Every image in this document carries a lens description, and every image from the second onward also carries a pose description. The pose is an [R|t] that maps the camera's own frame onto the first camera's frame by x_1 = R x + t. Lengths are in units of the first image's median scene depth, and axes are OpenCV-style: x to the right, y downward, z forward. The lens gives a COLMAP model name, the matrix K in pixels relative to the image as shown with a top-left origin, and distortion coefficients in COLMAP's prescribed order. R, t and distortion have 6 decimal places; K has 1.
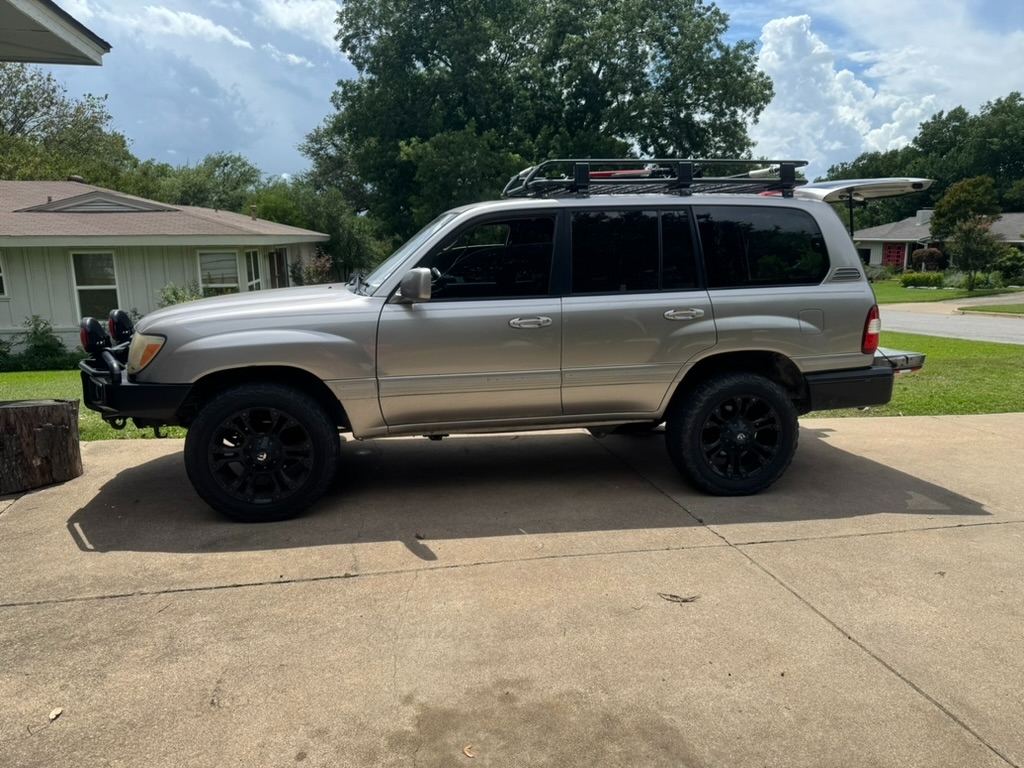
lens RADIAL K [[789.1, 0, 512.0], [0, 789.1, 384.0], [0, 0, 1]] dist [0.043732, 0.000789]
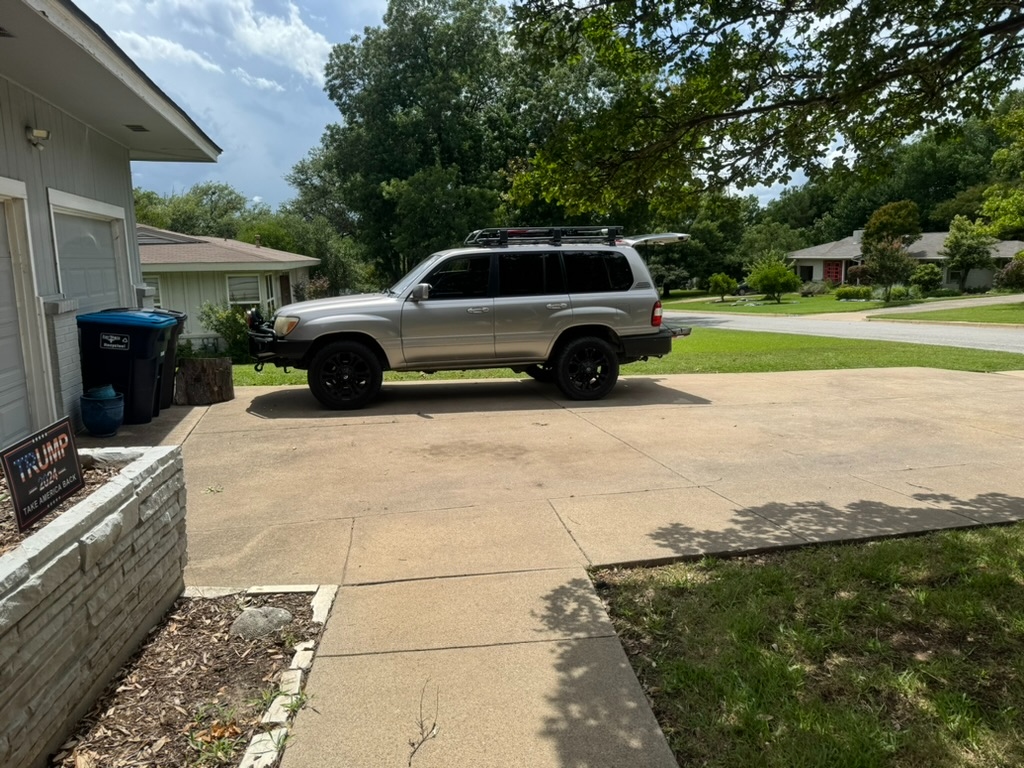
lens RADIAL K [[784.0, 0, 547.3], [0, 784.0, 373.2], [0, 0, 1]] dist [0.103436, -0.002418]
pose [[0.997271, -0.020298, 0.070989, 0.005694], [0.022928, 0.999073, -0.036439, 0.016290], [-0.070184, 0.037967, 0.996811, -0.102735]]
